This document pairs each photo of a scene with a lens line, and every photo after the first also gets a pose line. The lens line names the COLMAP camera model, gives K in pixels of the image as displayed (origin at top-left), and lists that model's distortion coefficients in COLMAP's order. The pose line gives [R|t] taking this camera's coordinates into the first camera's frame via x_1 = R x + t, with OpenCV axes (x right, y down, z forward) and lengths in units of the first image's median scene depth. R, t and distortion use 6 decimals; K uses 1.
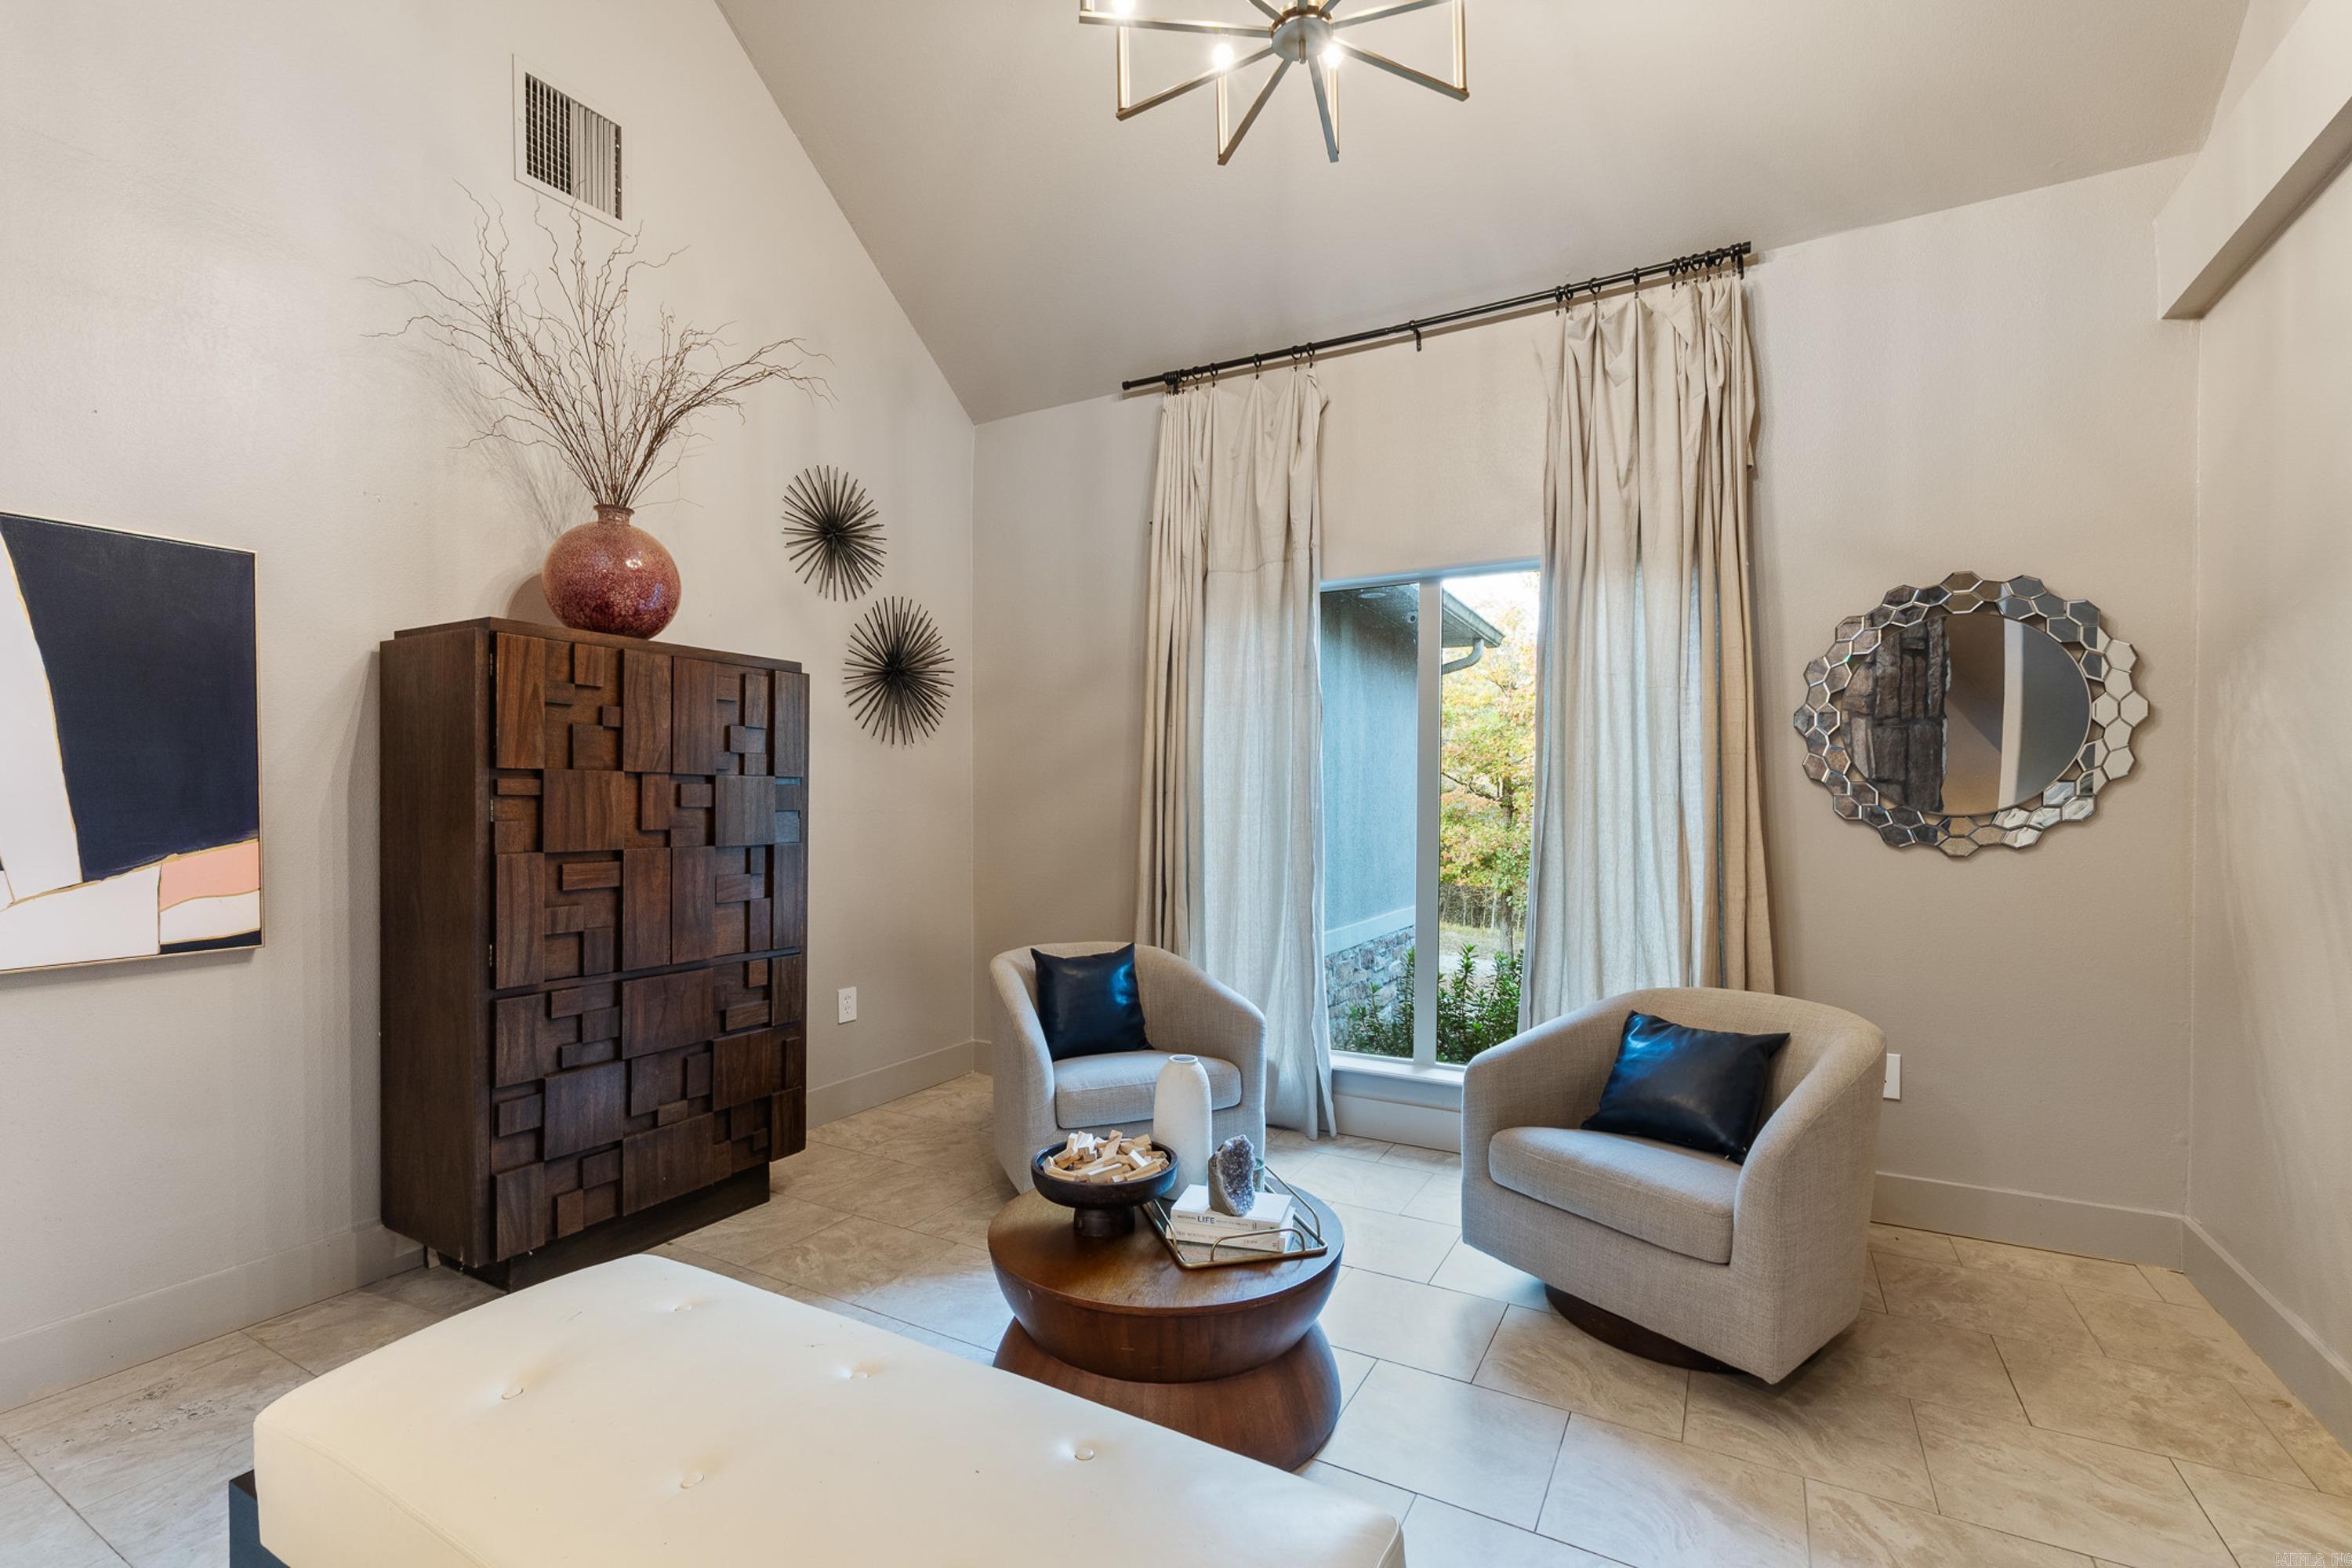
lens RADIAL K [[1019.7, 0, 1184.6], [0, 1019.7, 795.2], [0, 0, 1]] dist [-0.007413, 0.002093]
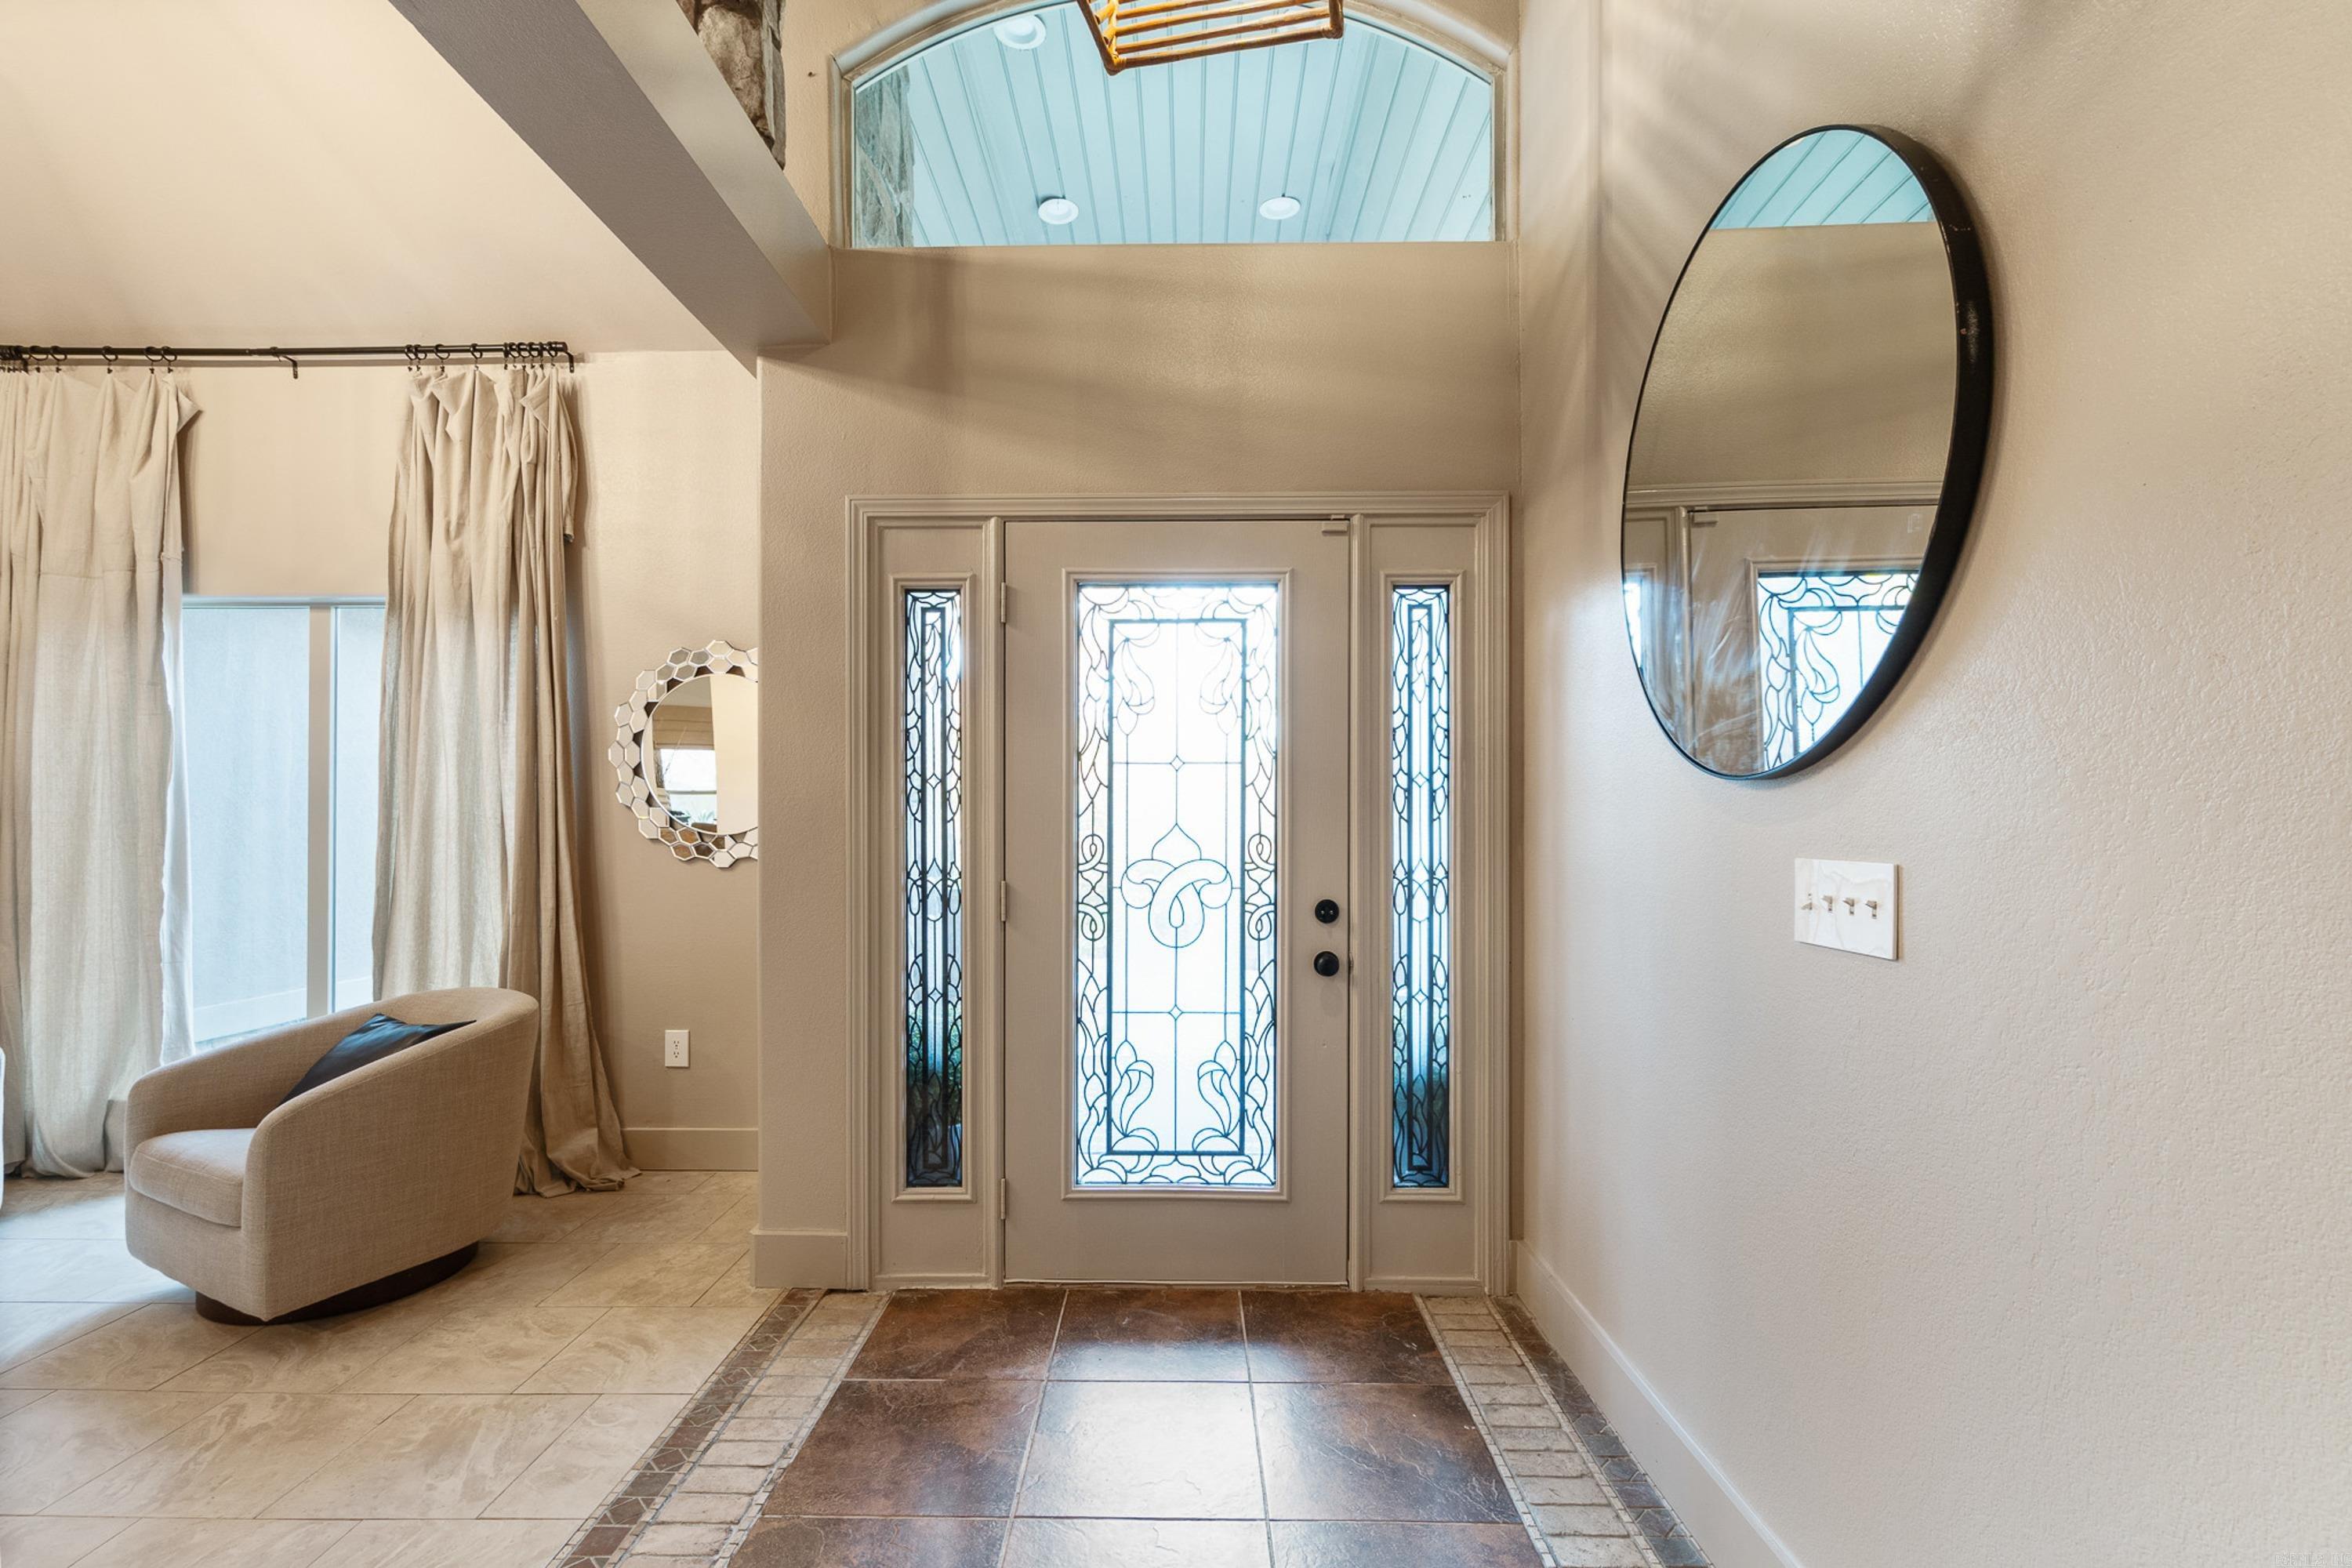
lens RADIAL K [[1019.7, 0, 1173.2], [0, 1019.7, 808.4], [0, 0, 1]] dist [-0.007413, 0.002093]
pose [[0.881595, 0.001797, 0.472003, 0.808028], [0.001935, 0.999971, -0.007422, -0.001255], [-0.472002, 0.007456, 0.881566, -0.453465]]
